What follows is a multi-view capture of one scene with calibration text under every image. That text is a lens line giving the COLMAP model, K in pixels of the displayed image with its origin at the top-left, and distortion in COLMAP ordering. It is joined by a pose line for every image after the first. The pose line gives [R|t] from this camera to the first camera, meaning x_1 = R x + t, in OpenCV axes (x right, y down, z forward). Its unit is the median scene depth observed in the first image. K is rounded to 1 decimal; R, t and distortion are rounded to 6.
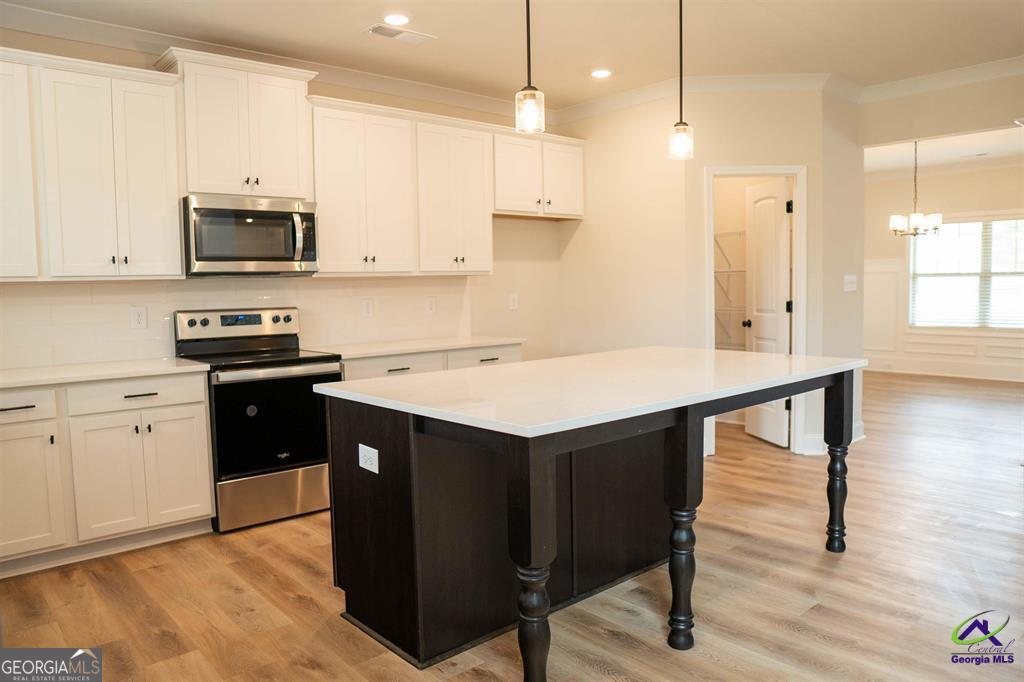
lens RADIAL K [[720.3, 0, 515.3], [0, 720.3, 335.1], [0, 0, 1]] dist [-0.111379, 0.077315]
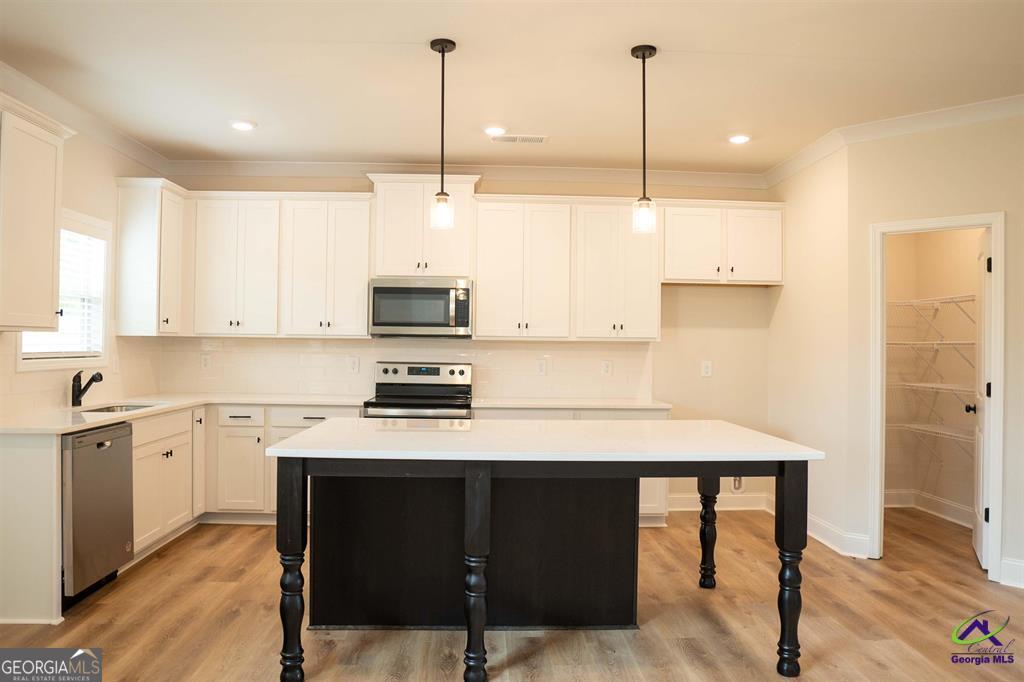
lens RADIAL K [[720.3, 0, 515.3], [0, 720.3, 335.1], [0, 0, 1]] dist [-0.111379, 0.077315]
pose [[0.780619, 0.019564, -0.624701, 0.582857], [-0.070993, 0.995817, -0.057526, -0.024067], [0.620963, 0.089255, 0.778742, 0.081061]]
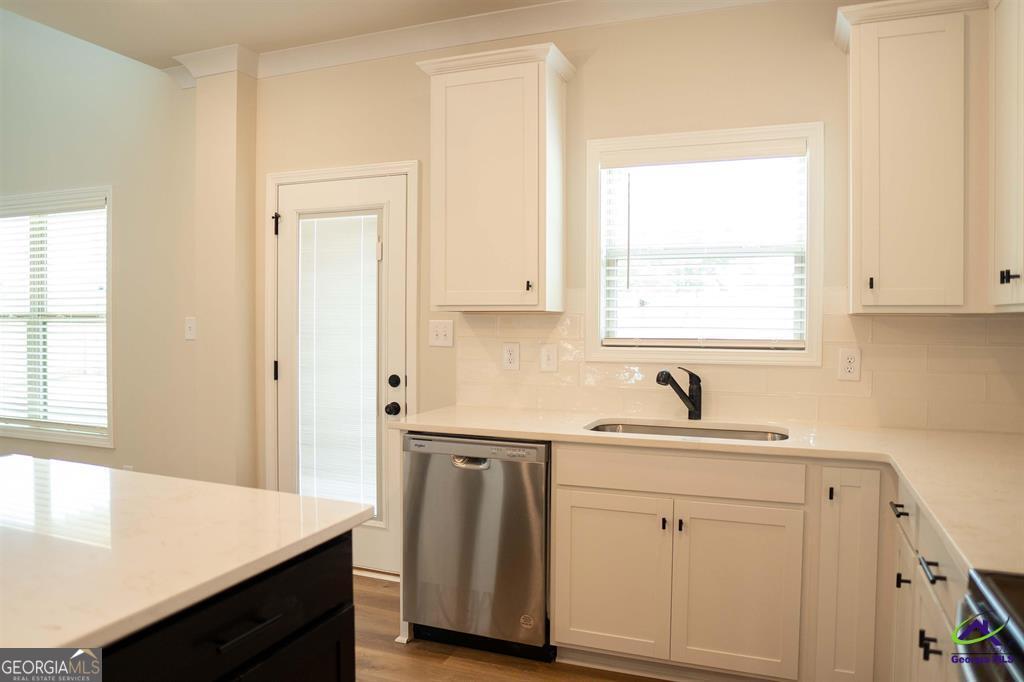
lens RADIAL K [[720.3, 0, 515.3], [0, 720.3, 335.1], [0, 0, 1]] dist [-0.111379, 0.077315]
pose [[-0.887601, 0.024921, -0.459939, -0.083713], [-0.020502, 0.995408, 0.093500, -0.080118], [0.460157, 0.092420, -0.883014, 1.039313]]
